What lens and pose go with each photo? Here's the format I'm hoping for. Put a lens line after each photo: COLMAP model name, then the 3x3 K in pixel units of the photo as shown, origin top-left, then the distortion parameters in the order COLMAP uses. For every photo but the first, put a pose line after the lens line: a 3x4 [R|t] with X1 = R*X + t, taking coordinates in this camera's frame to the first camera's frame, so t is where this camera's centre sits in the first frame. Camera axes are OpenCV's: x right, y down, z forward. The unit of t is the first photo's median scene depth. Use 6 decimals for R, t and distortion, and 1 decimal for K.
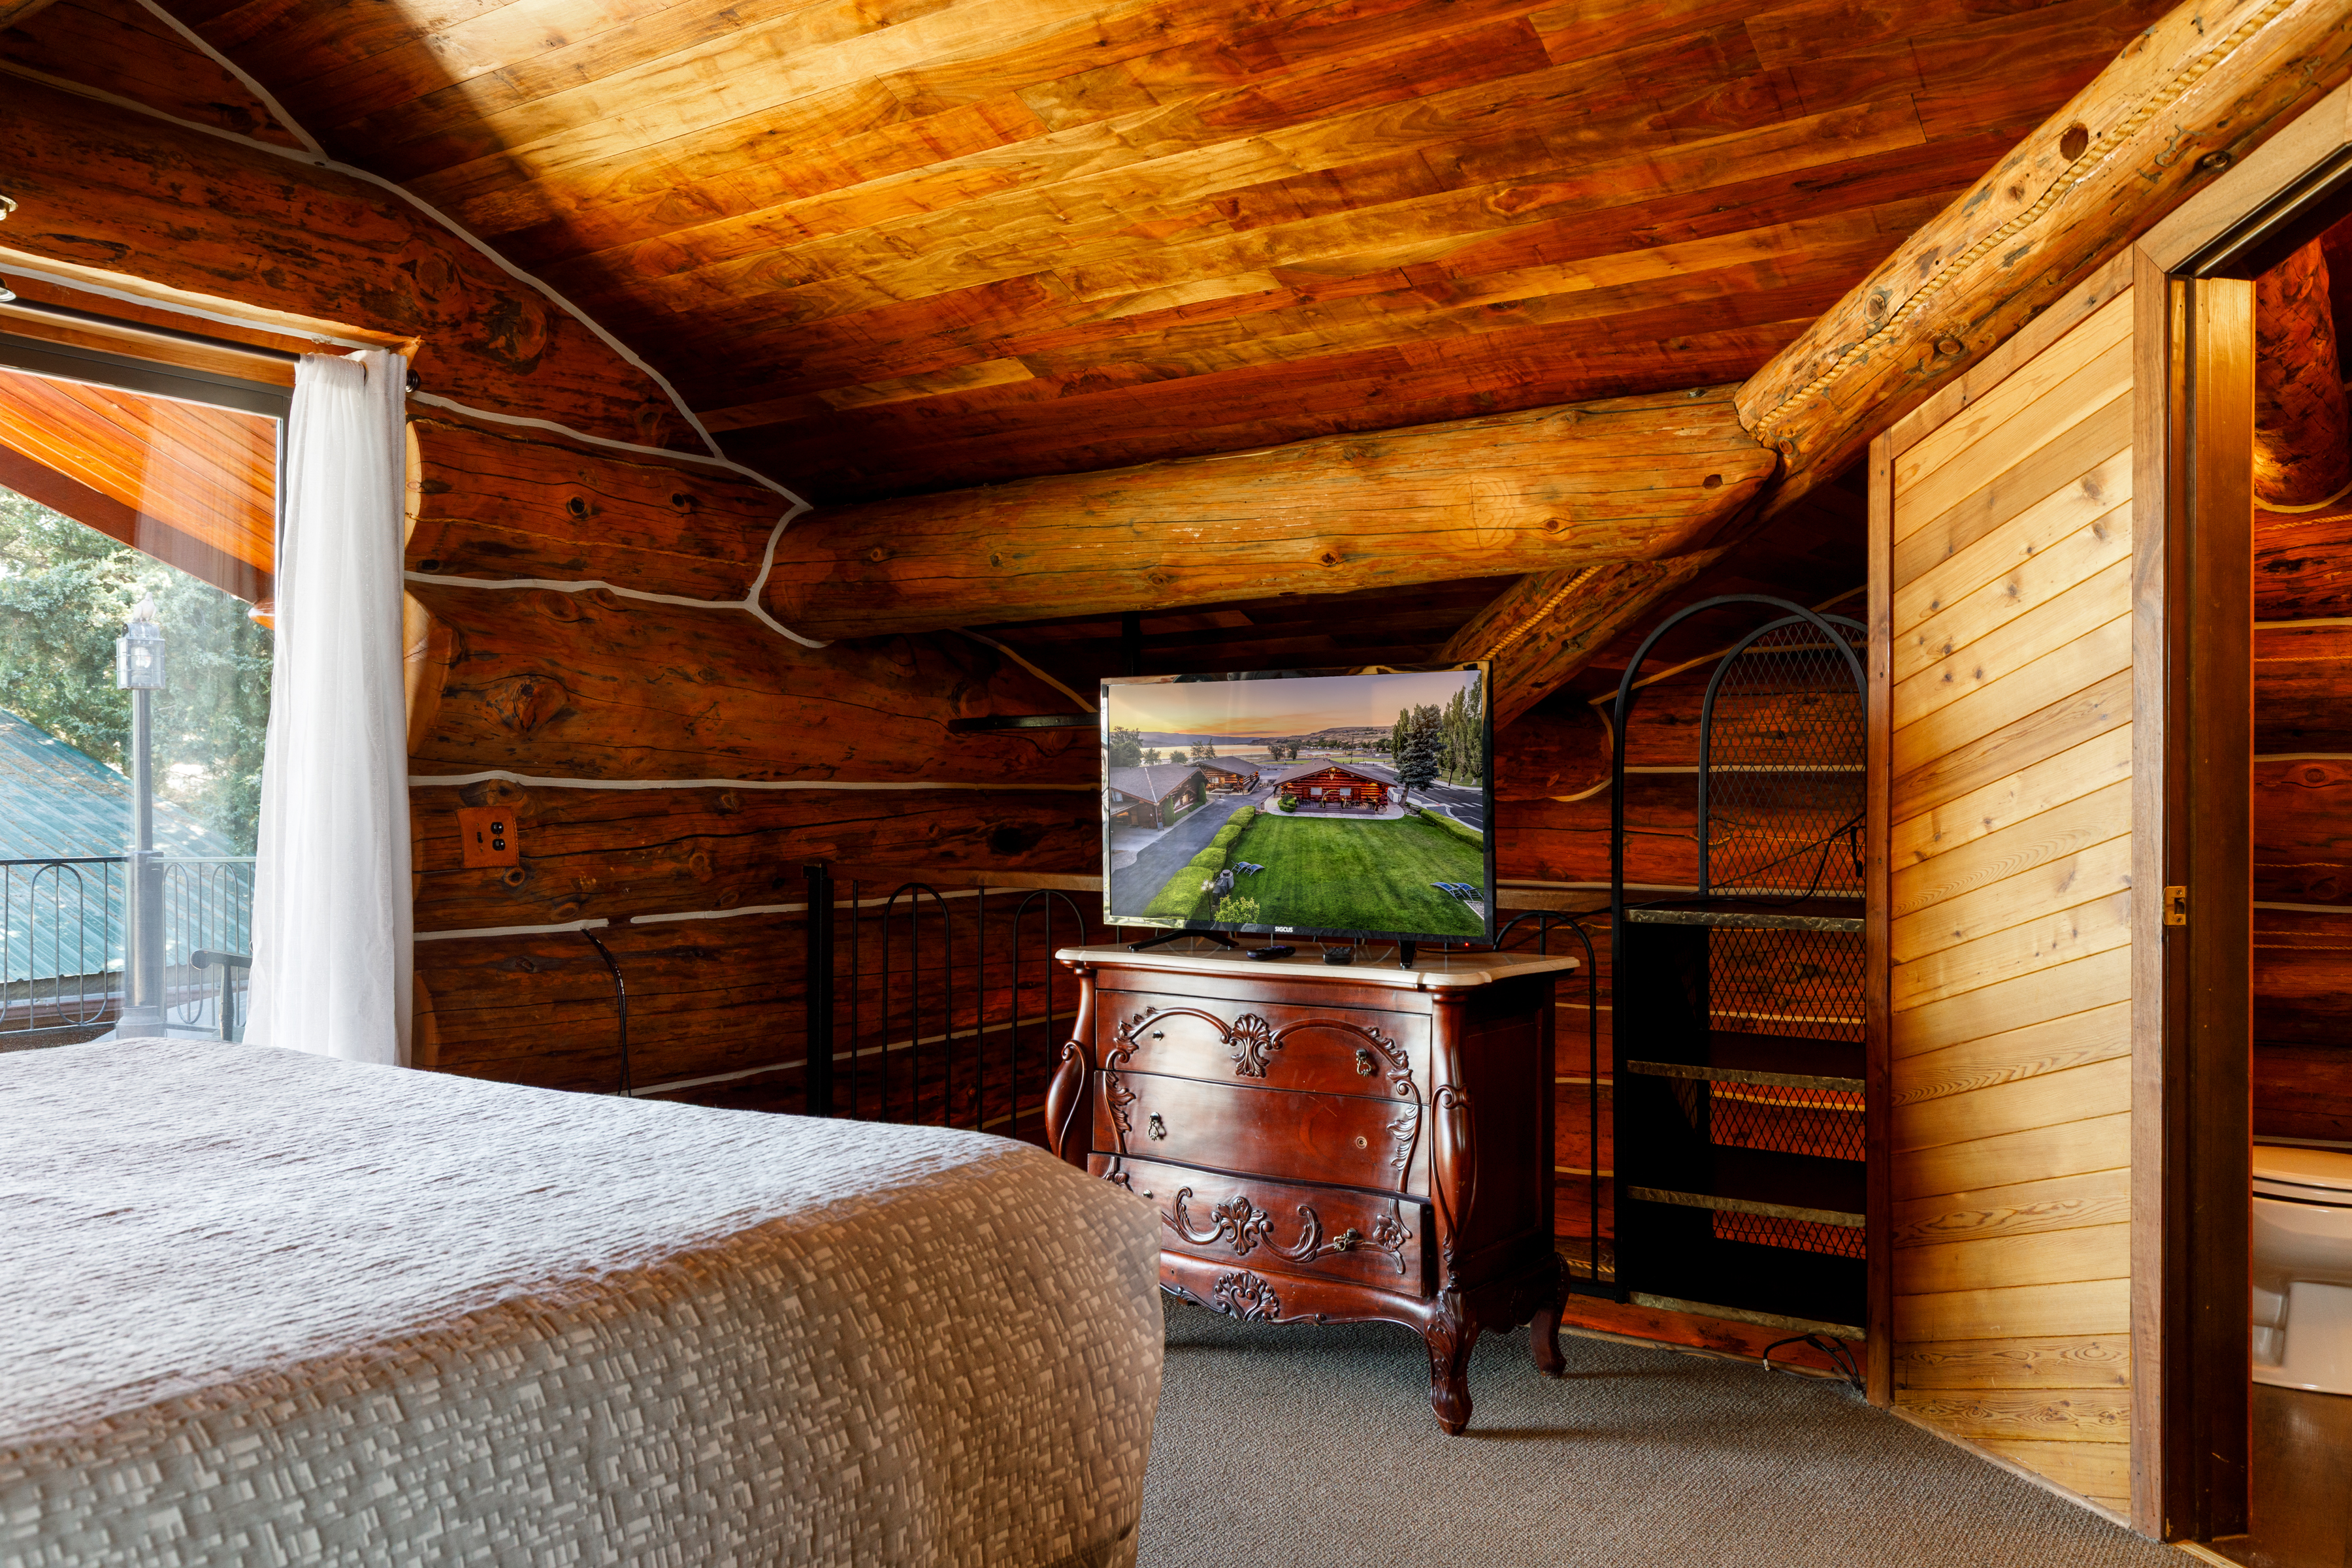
lens RADIAL K [[1795.7, 0, 1180.1], [0, 1795.7, 793.8], [0, 0, 1]] dist [-0.000868, -0.002522]
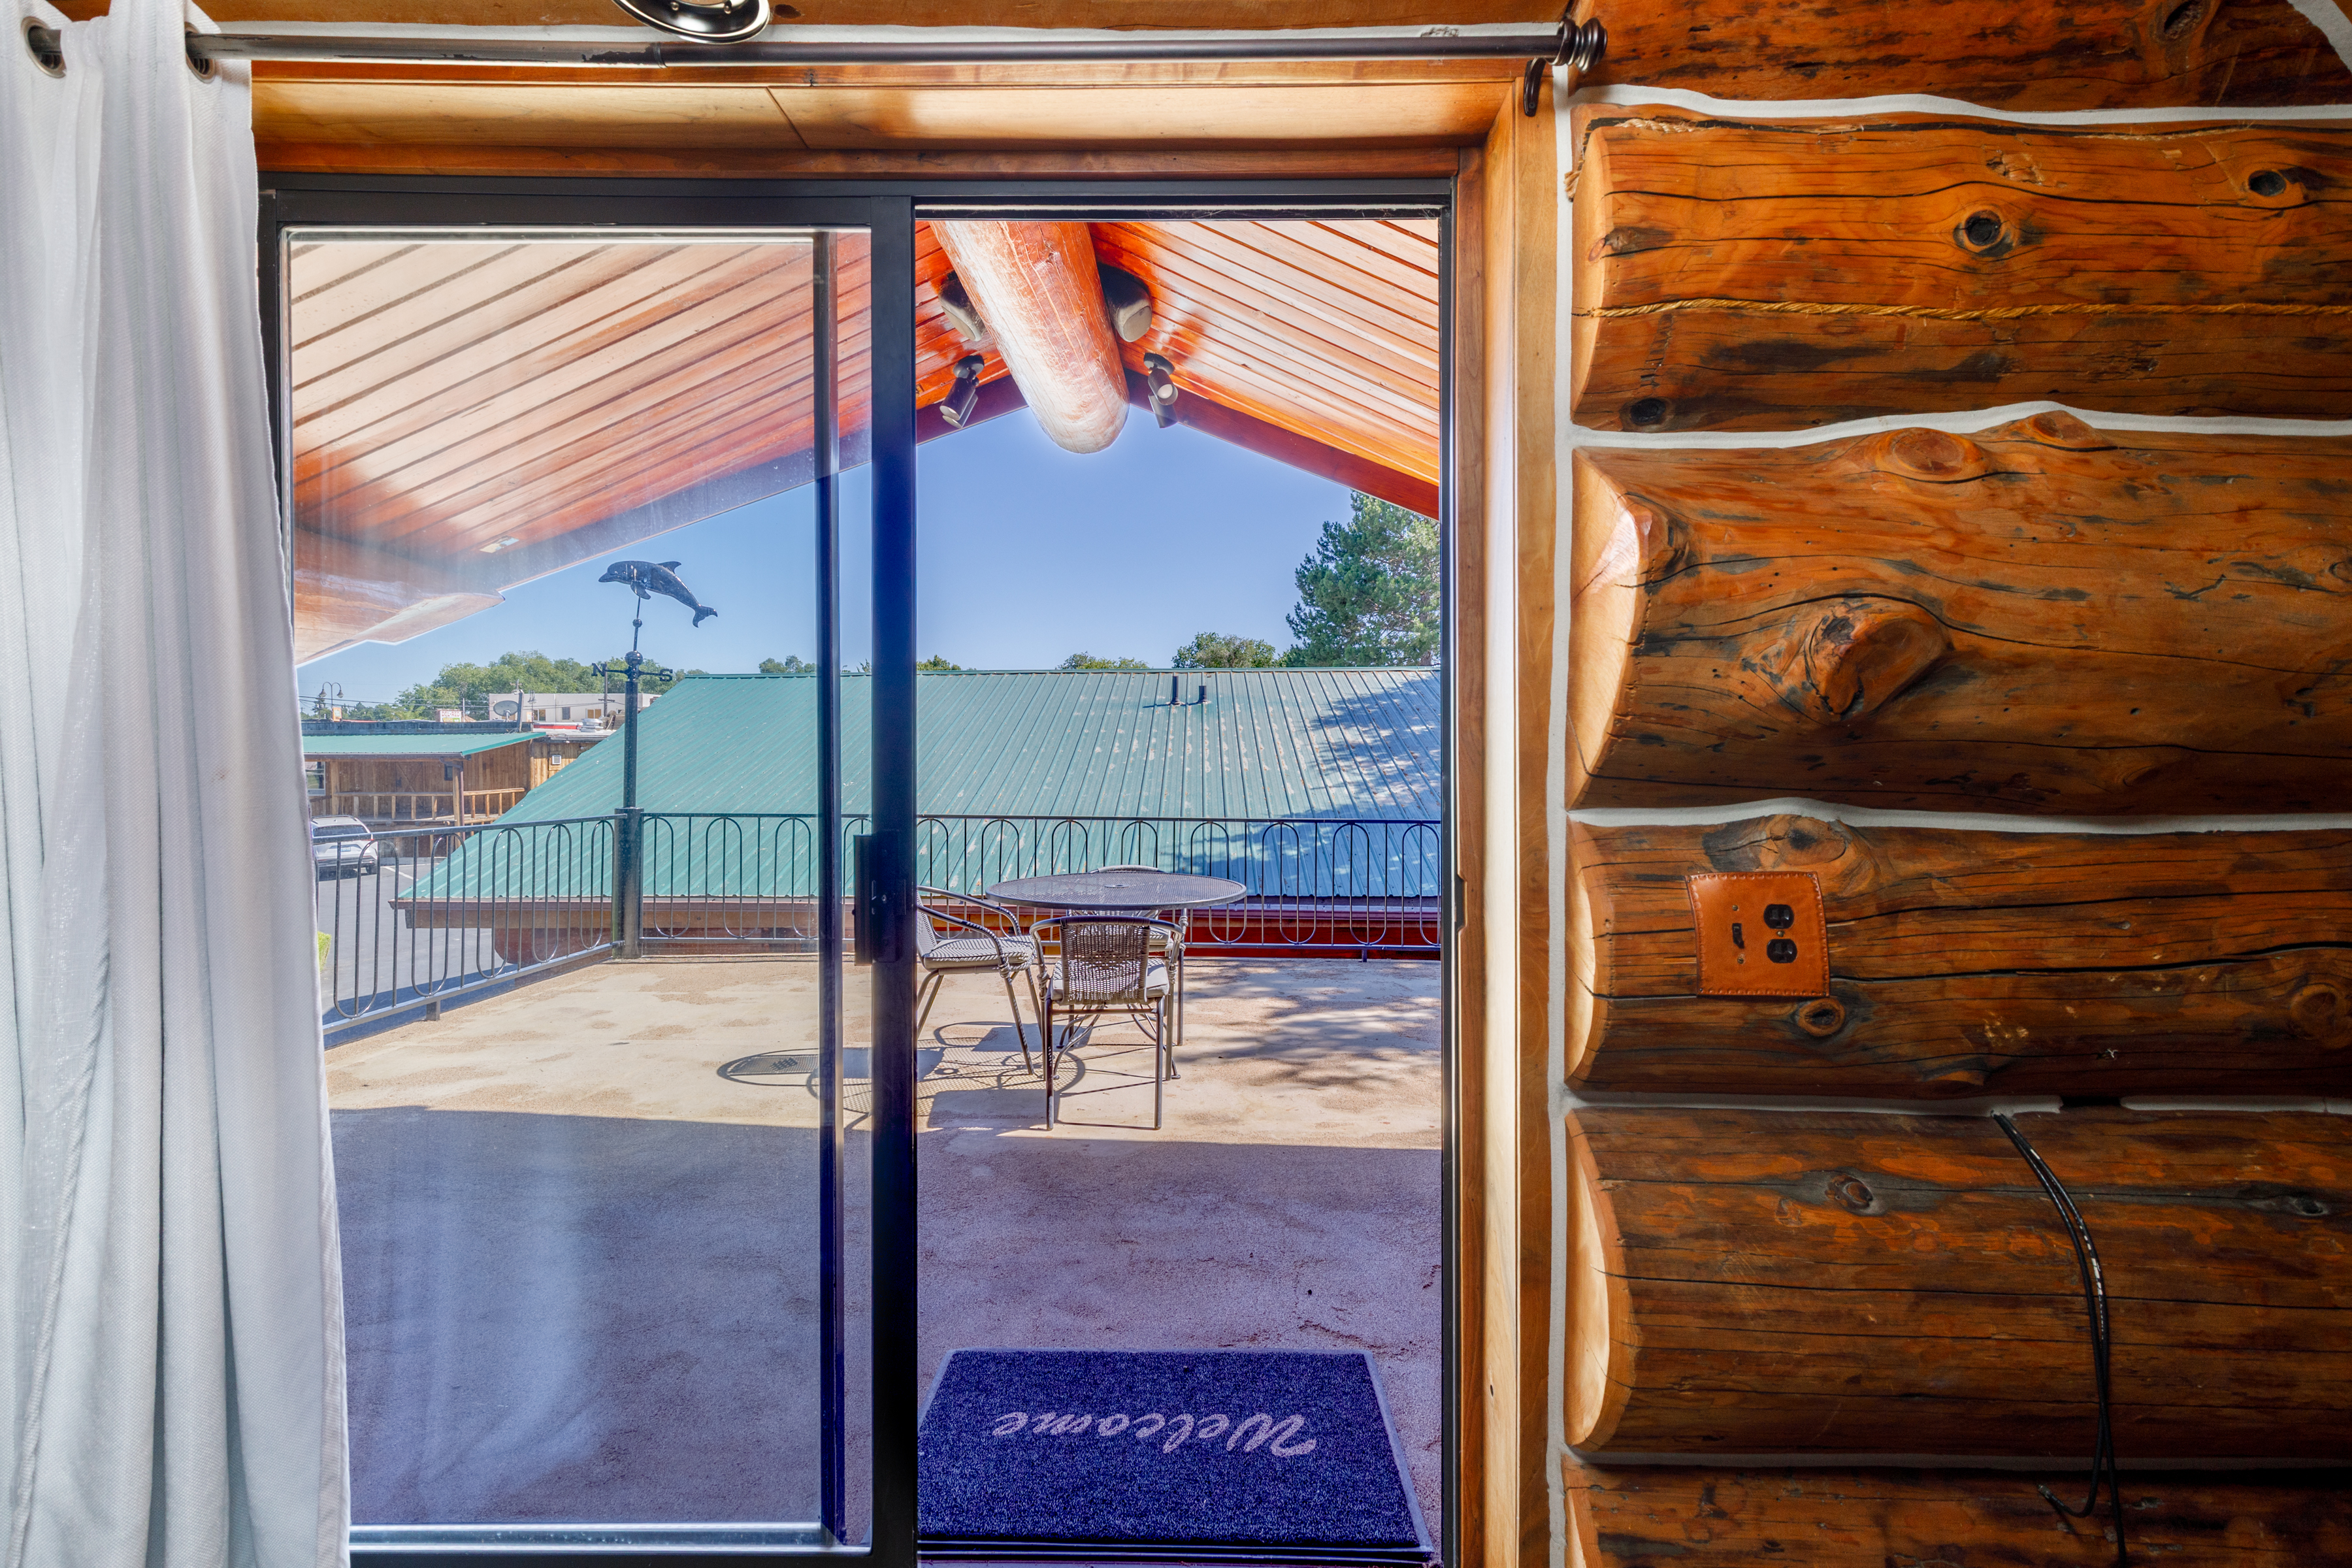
lens RADIAL K [[1076.2, 0, 1180.7], [0, 1076.2, 768.9], [0, 0, 1]] dist [0.003414, 0.000195]
pose [[0.532777, 0.005140, -0.846240, -0.203914], [-0.003557, 0.999986, 0.003835, -0.020765], [0.846248, 0.000966, 0.532788, 0.658874]]
